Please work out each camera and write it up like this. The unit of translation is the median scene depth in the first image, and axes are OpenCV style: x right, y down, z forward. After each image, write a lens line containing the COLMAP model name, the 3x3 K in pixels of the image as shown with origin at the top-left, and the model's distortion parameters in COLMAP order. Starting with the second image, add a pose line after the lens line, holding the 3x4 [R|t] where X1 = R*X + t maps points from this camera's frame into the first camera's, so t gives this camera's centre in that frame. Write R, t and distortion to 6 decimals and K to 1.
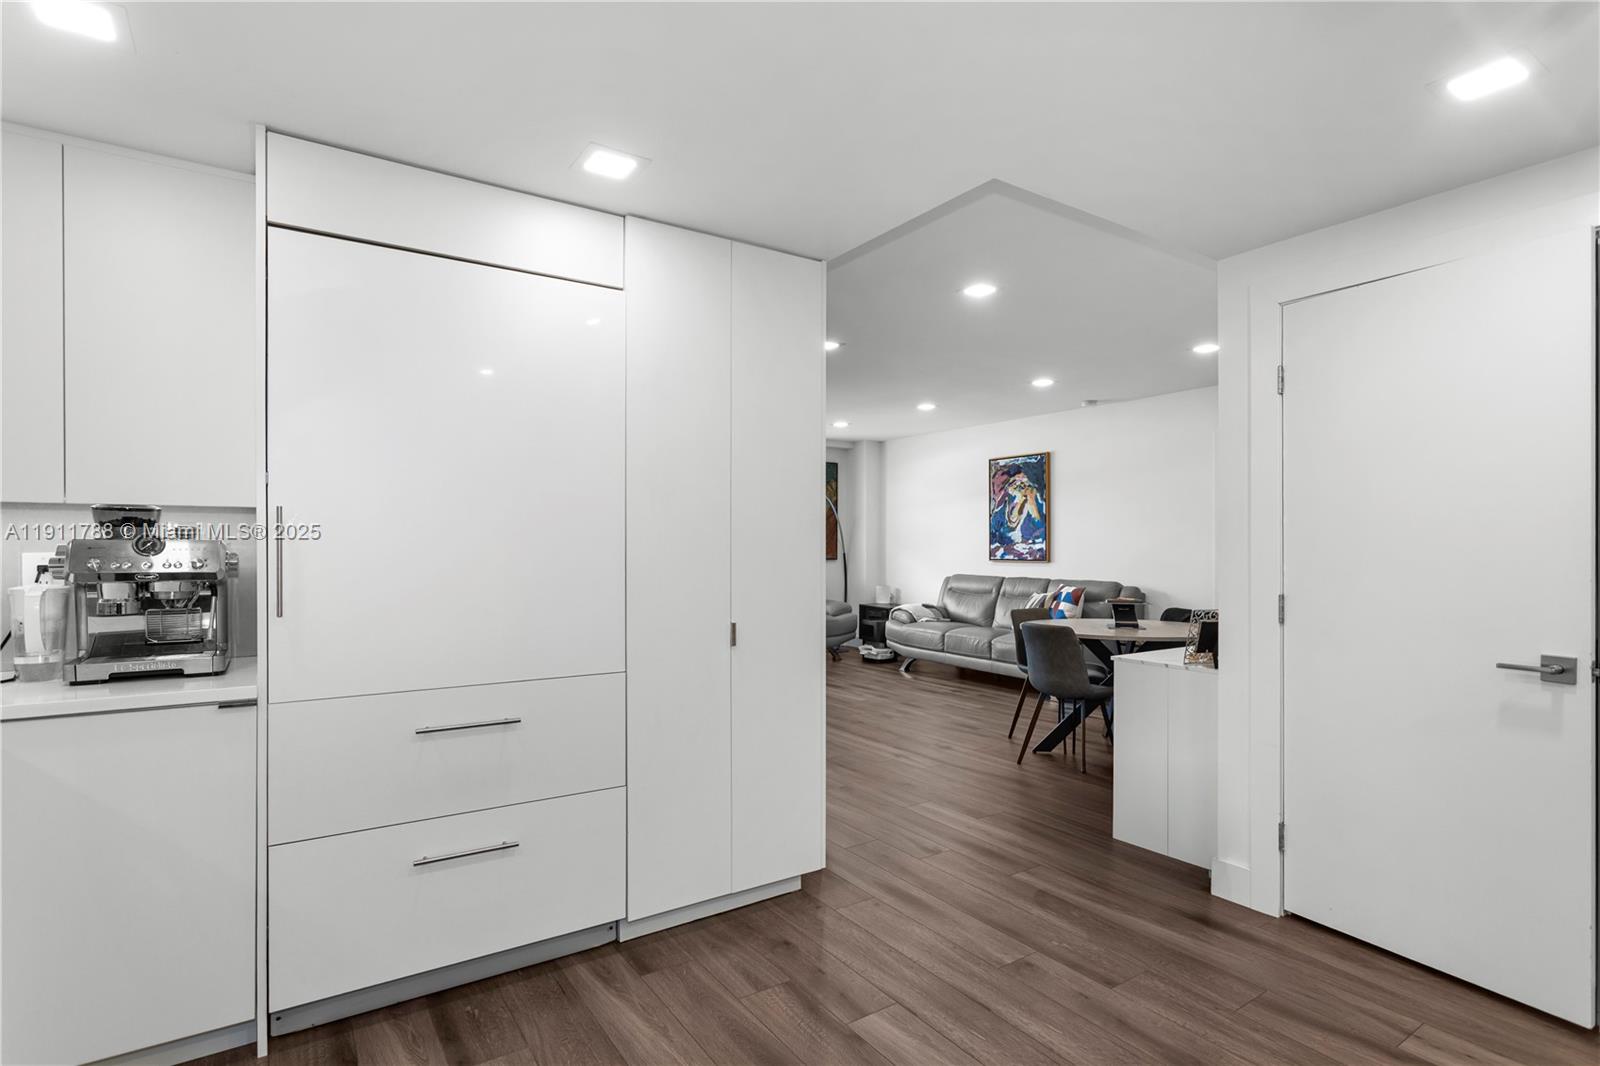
lens RADIAL K [[802.6, 0, 798.4], [0, 802.6, 543.0], [0, 0, 1]] dist [-0.001096, 0.002126]
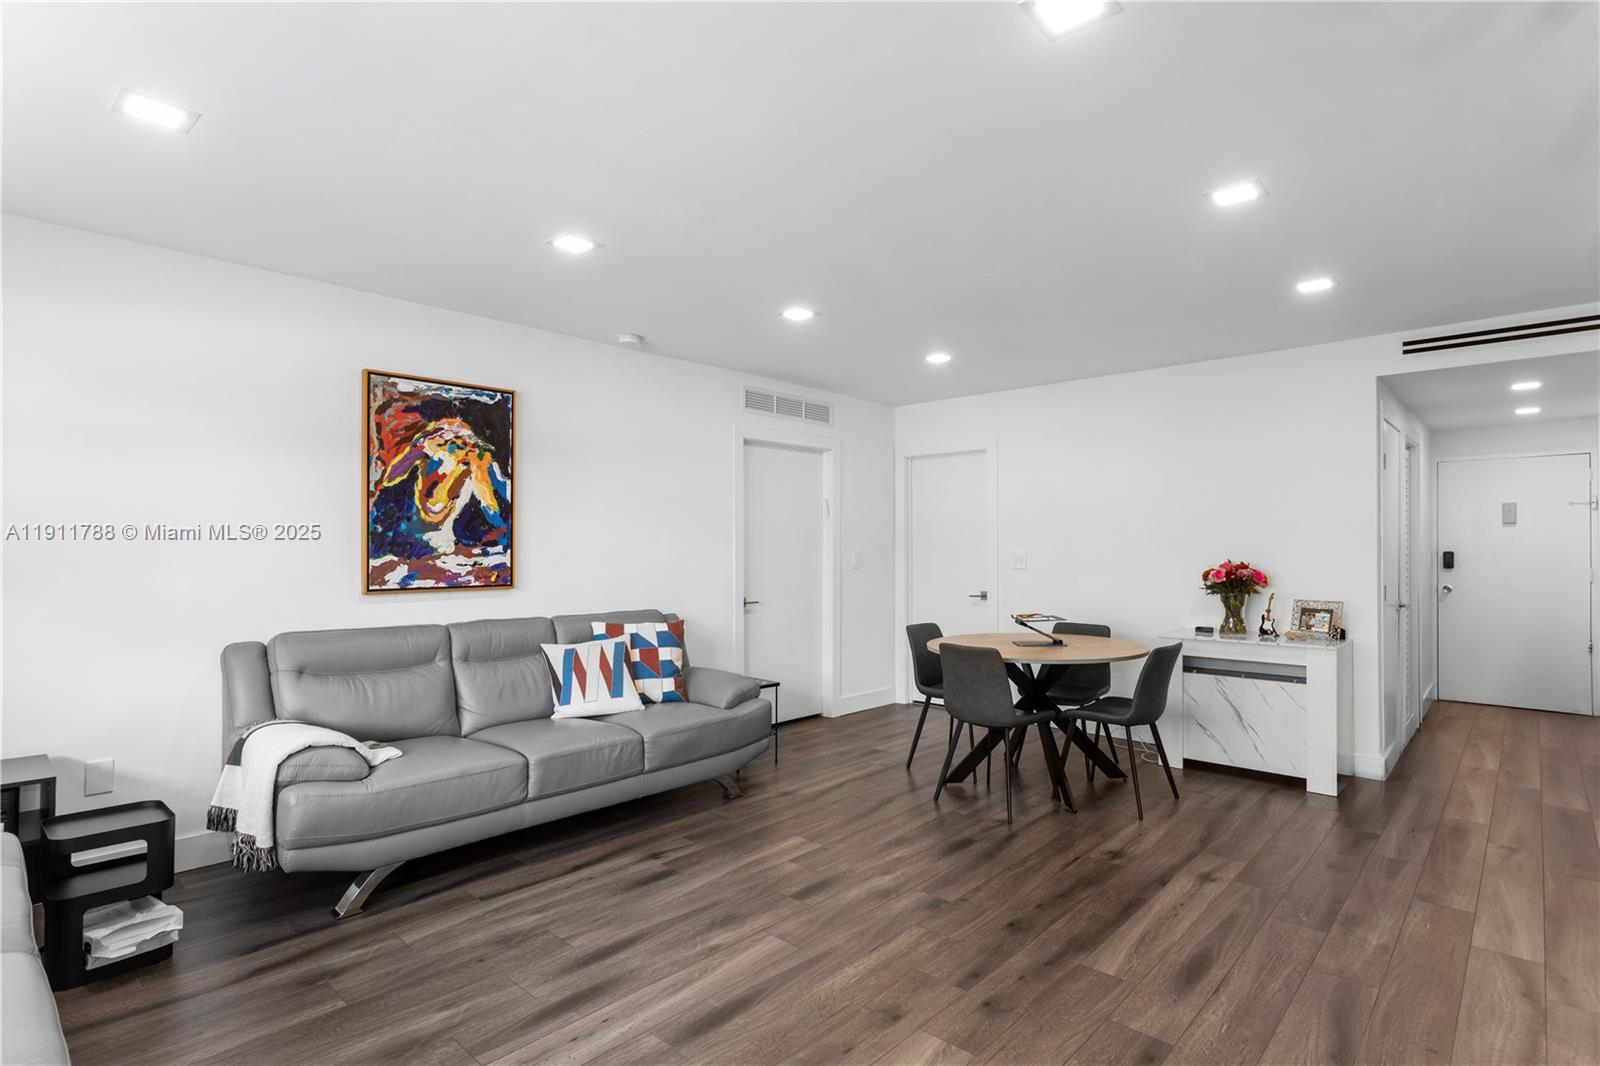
lens RADIAL K [[802.6, 0, 798.4], [0, 802.6, 543.0], [0, 0, 1]] dist [-0.001096, 0.002126]
pose [[-0.233485, 0.007492, 0.972332, -0.268799], [0.000339, 0.999971, -0.007624, -0.003270], [-0.972360, -0.001450, -0.233481, 0.906917]]
